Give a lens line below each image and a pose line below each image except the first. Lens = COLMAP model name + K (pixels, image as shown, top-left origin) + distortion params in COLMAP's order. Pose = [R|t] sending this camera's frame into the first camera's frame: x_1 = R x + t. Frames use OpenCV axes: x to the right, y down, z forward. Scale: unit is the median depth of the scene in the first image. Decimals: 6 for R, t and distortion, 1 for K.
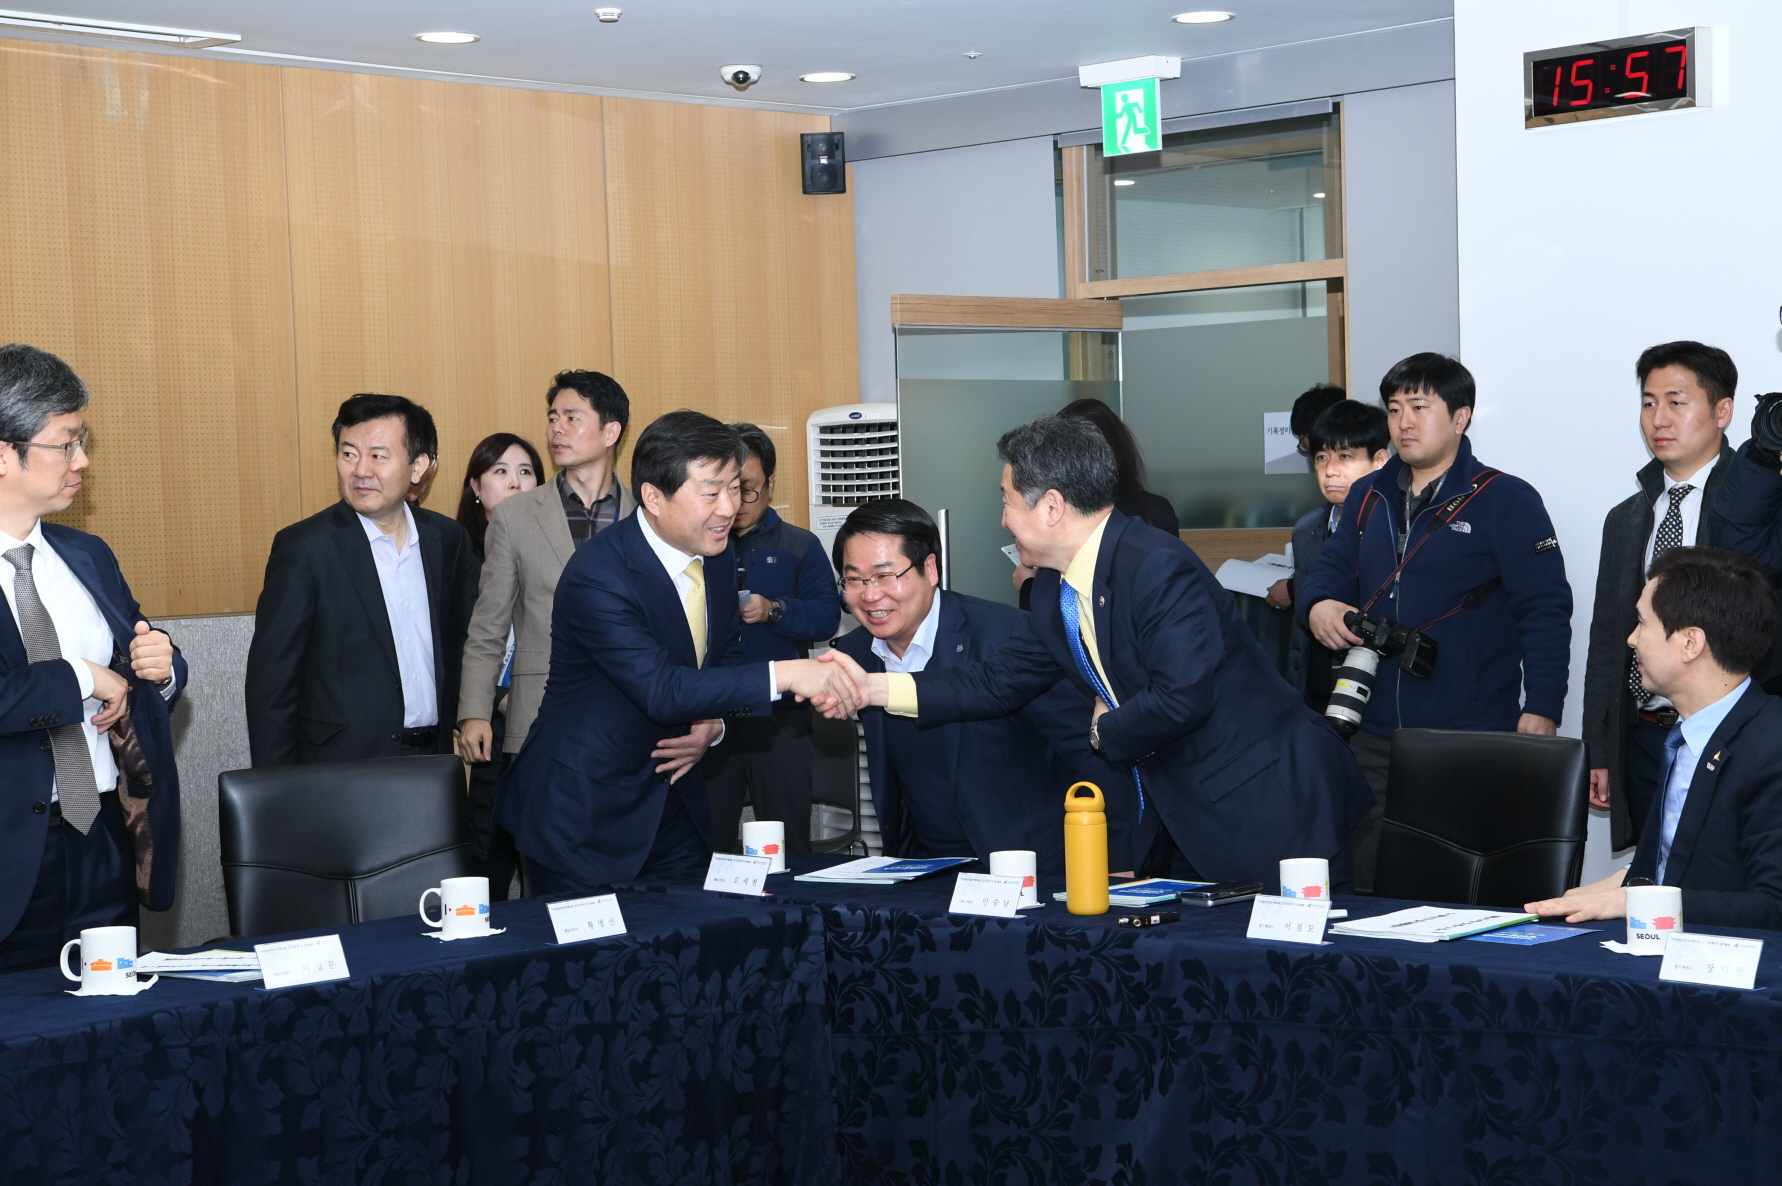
lens RADIAL K [[3356.9, 0, 891.0], [0, 3356.9, 593.0], [0, 0, 1]] dist [0.258759, 0.454997]
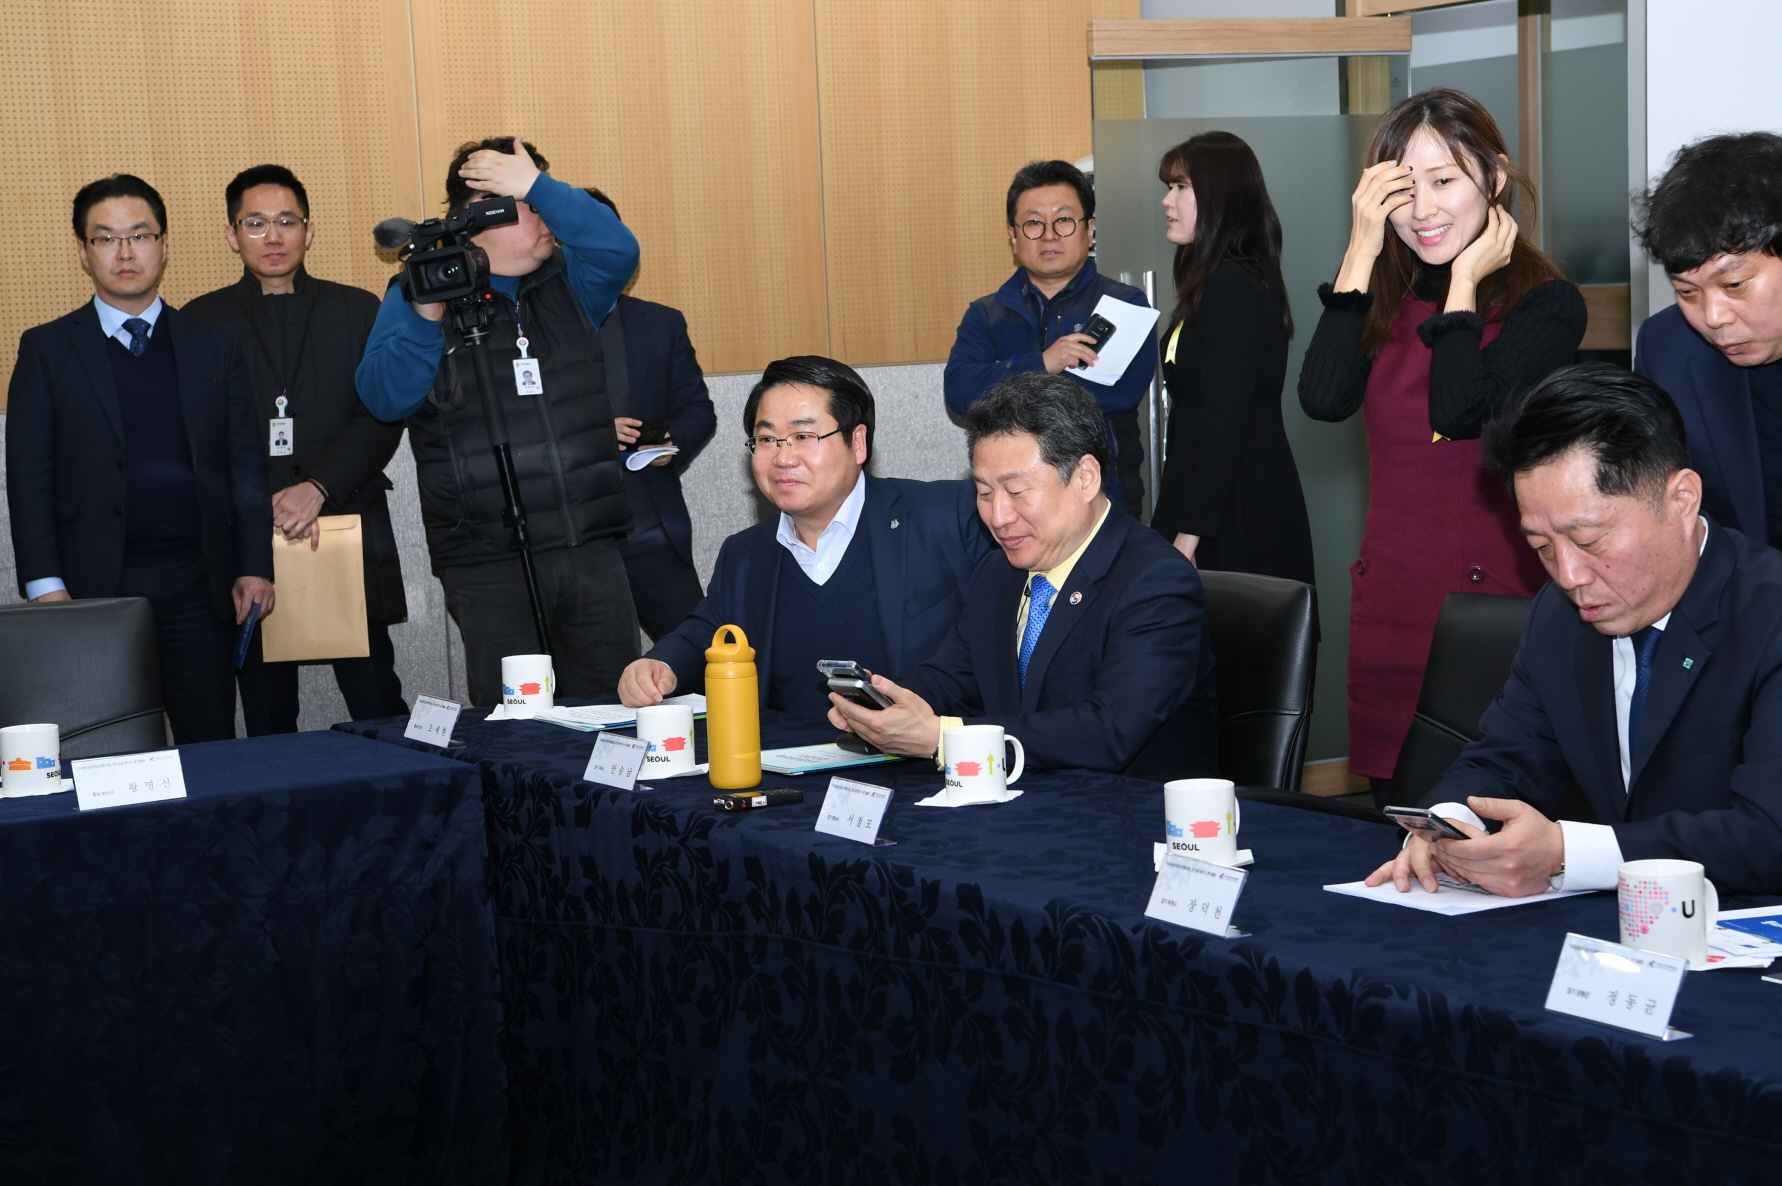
lens RADIAL K [[3356.9, 0, 891.0], [0, 3356.9, 593.0], [0, 0, 1]] dist [0.258759, 0.454997]
pose [[0.964083, 0.014239, -0.265221, 0.310802], [0.005267, 0.997341, 0.072692, -0.009658], [0.265550, -0.071478, 0.961444, 0.240173]]
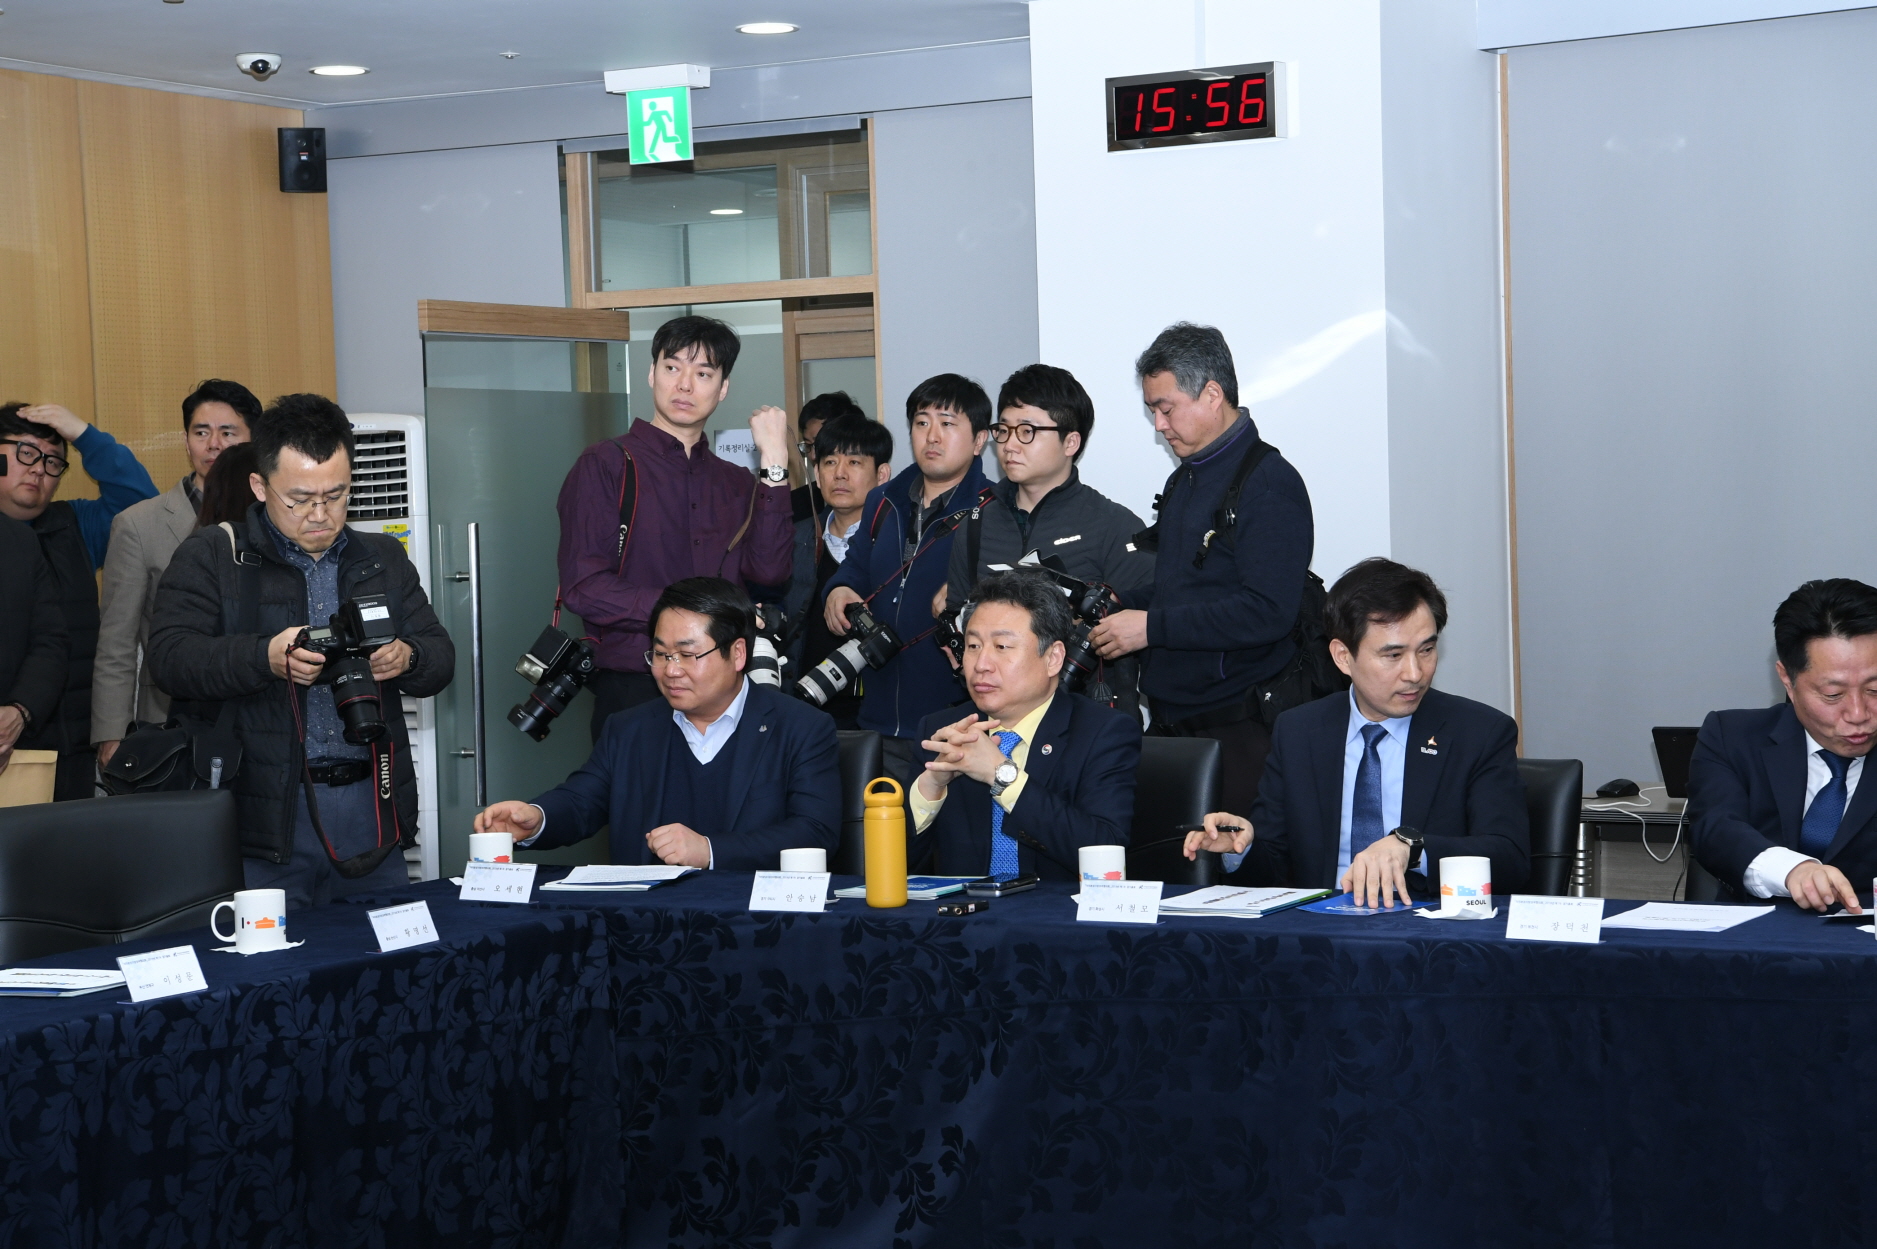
lens RADIAL K [[3517.0, 0, 938.5], [0, 3517.0, 624.5], [0, 0, 1]] dist [0.302202, -0.280591]
pose [[0.965466, -0.007467, 0.260423, -0.205297], [0.007966, 0.999968, -0.000858, 0.011052], [-0.260408, 0.002903, 0.965494, -0.033887]]
